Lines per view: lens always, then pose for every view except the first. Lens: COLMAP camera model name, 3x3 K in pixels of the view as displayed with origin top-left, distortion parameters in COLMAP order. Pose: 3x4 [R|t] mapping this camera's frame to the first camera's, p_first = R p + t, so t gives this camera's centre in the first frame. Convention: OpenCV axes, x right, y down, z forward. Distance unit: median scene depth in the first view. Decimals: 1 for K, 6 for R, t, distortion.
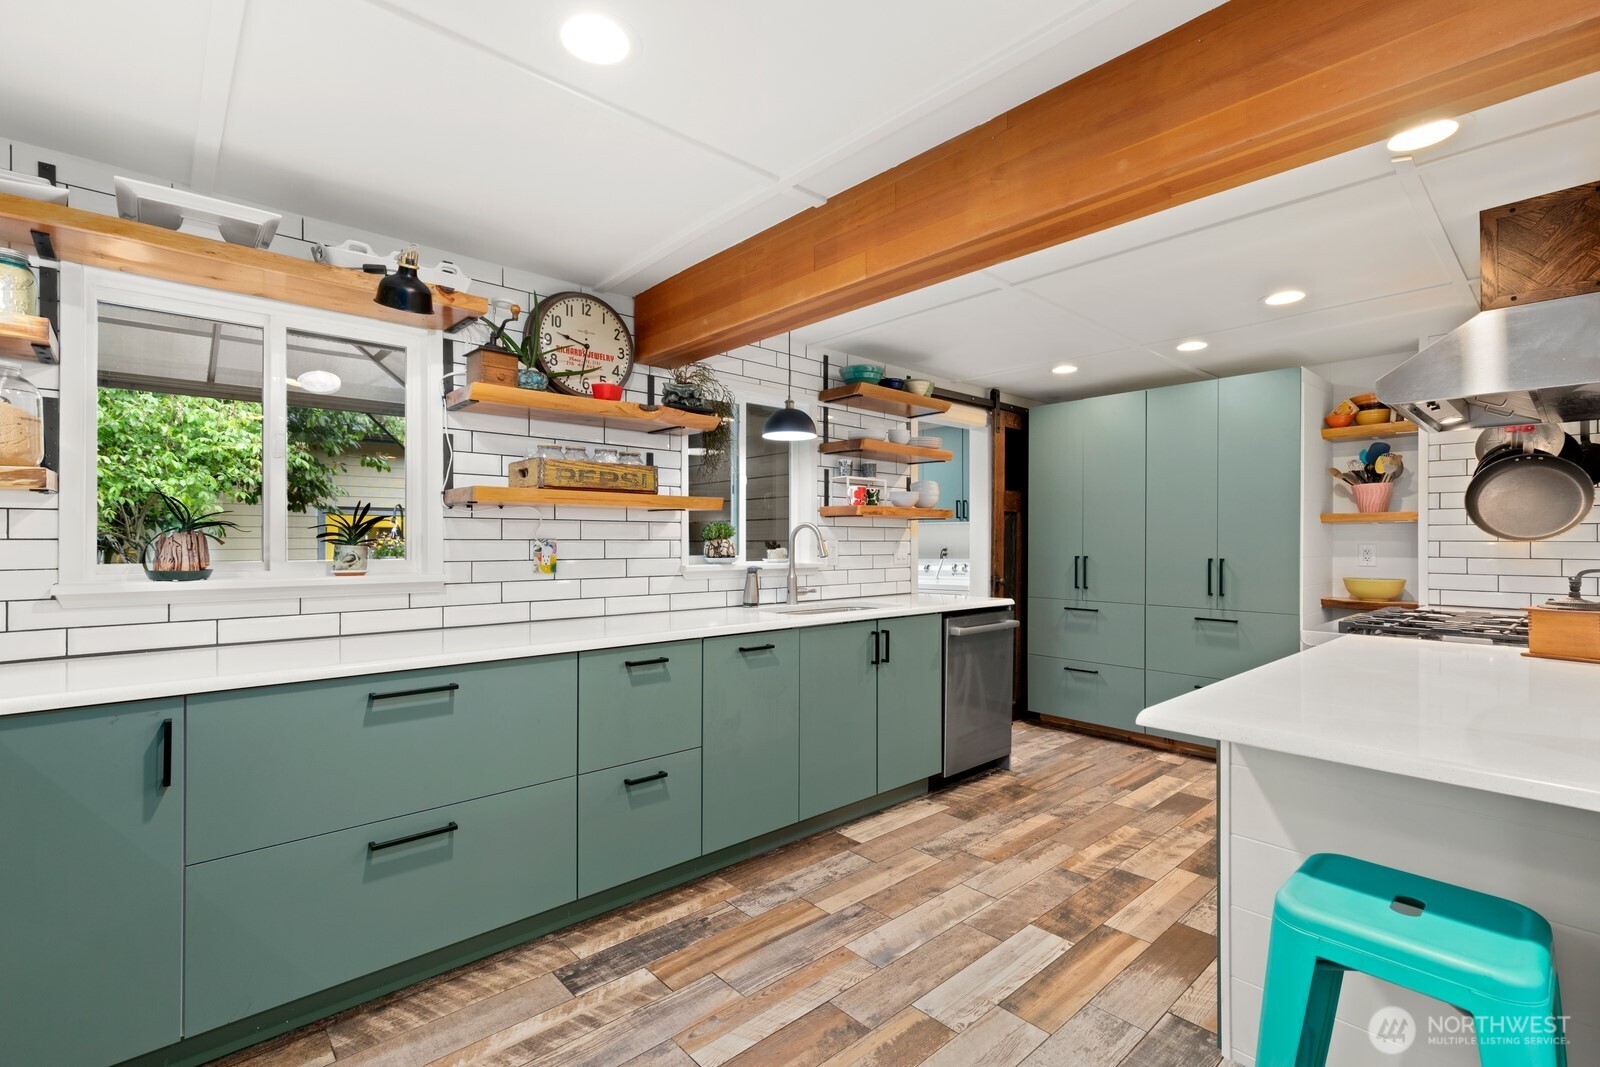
lens RADIAL K [[717.7, 0, 804.1], [0, 717.7, 542.7], [0, 0, 1]] dist [0.003223, -0.000266]
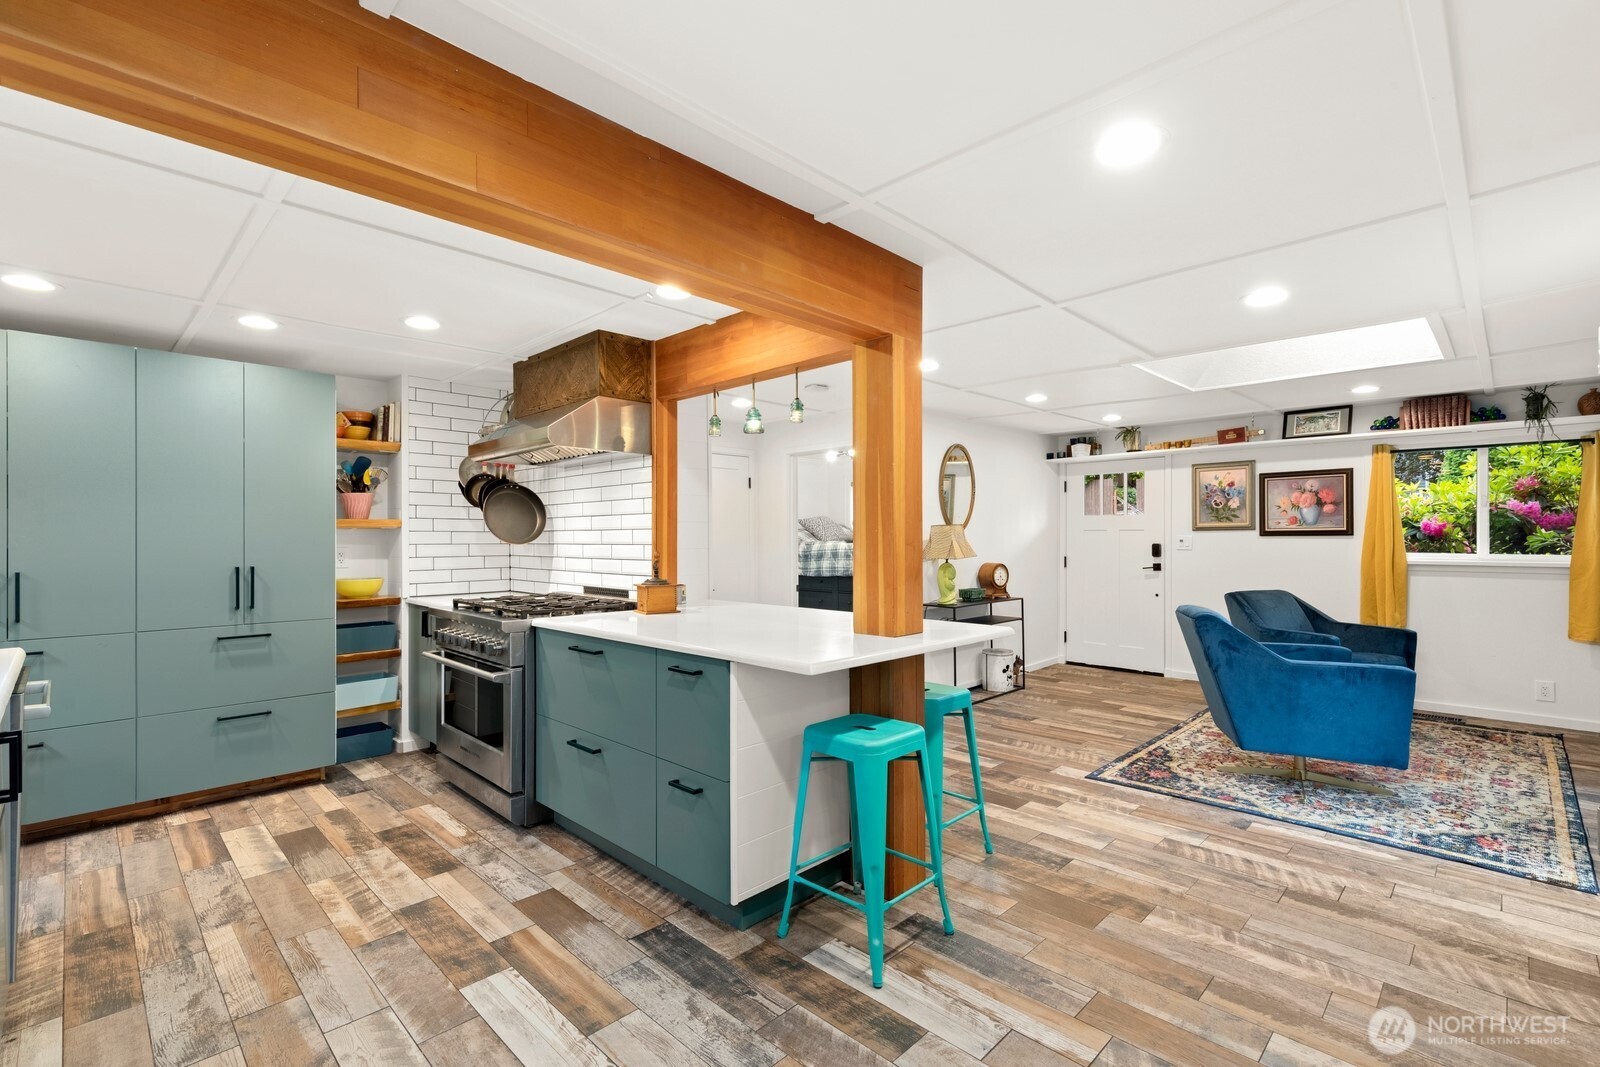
lens RADIAL K [[720.6, 0, 791.1], [0, 720.6, 542.5], [0, 0, 1]] dist [0.005909, 0.000091]
pose [[-0.048812, -0.007041, 0.998783, -0.579819], [0.005870, 0.999956, 0.007336, -0.016839], [-0.998791, 0.006221, -0.048769, 0.636655]]
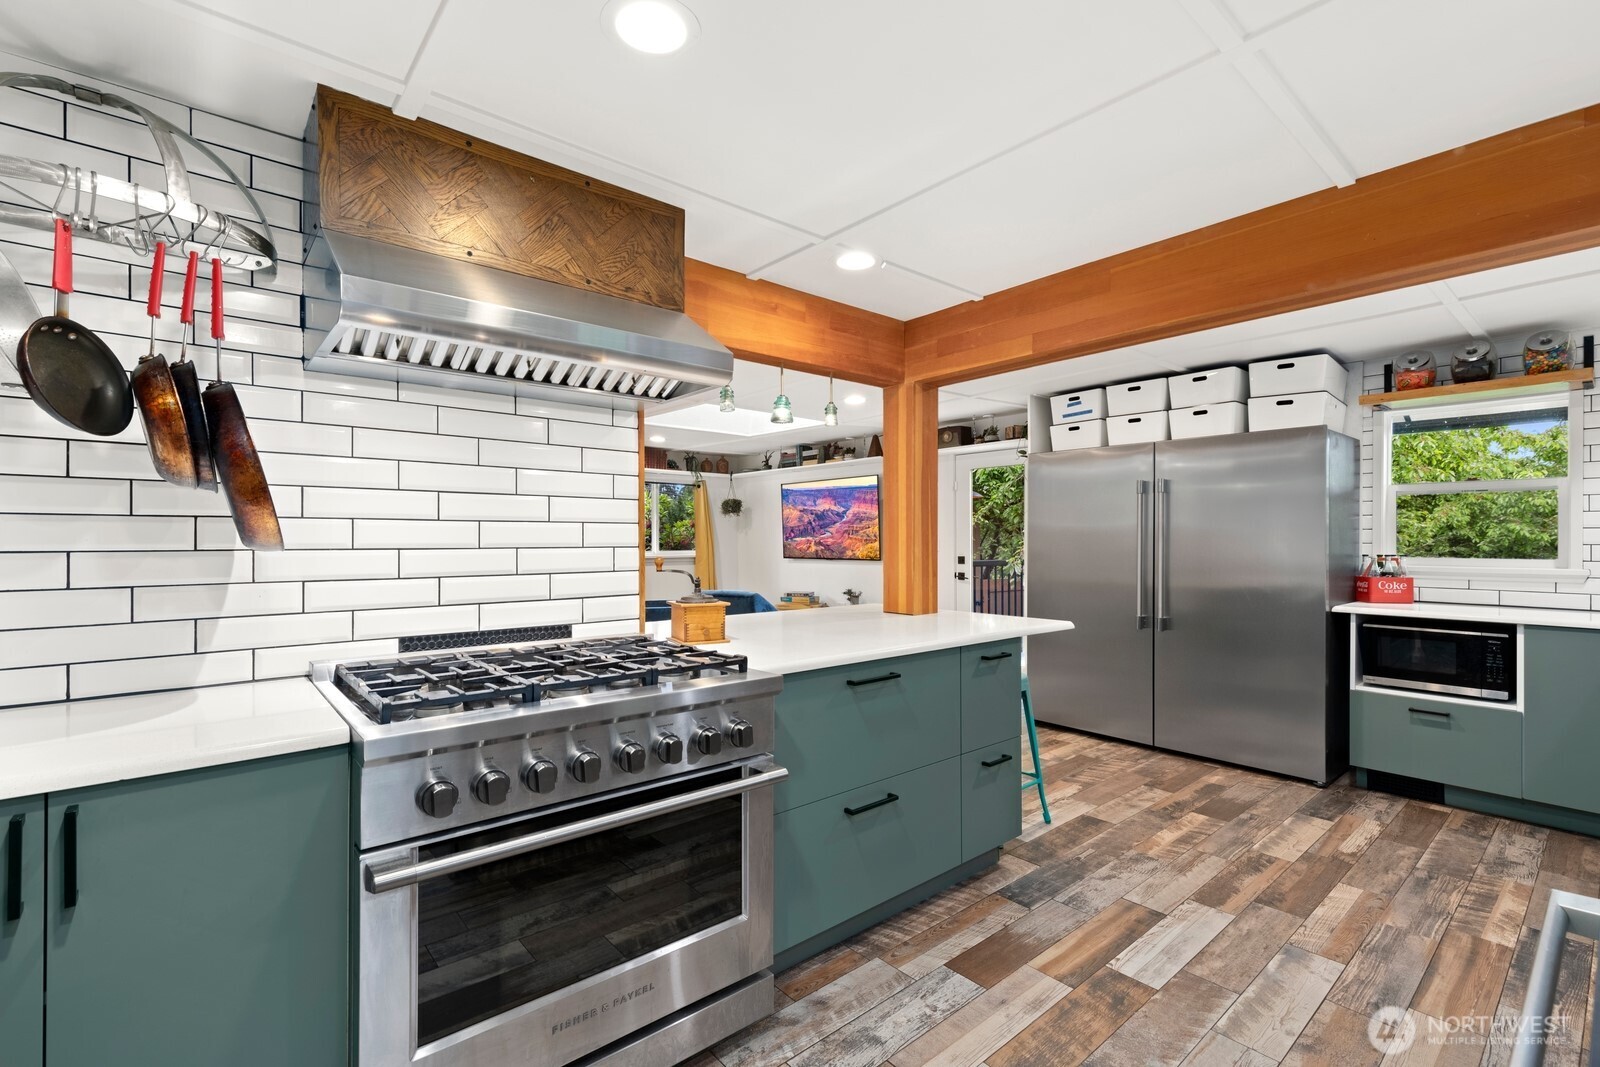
lens RADIAL K [[717.7, 0, 804.1], [0, 717.7, 542.7], [0, 0, 1]] dist [0.003223, -0.000266]
pose [[-0.999661, -0.000951, 0.026007, 0.721555], [-0.000787, 0.999980, 0.006296, -0.015029], [-0.026013, 0.006273, -0.999642, 1.878802]]
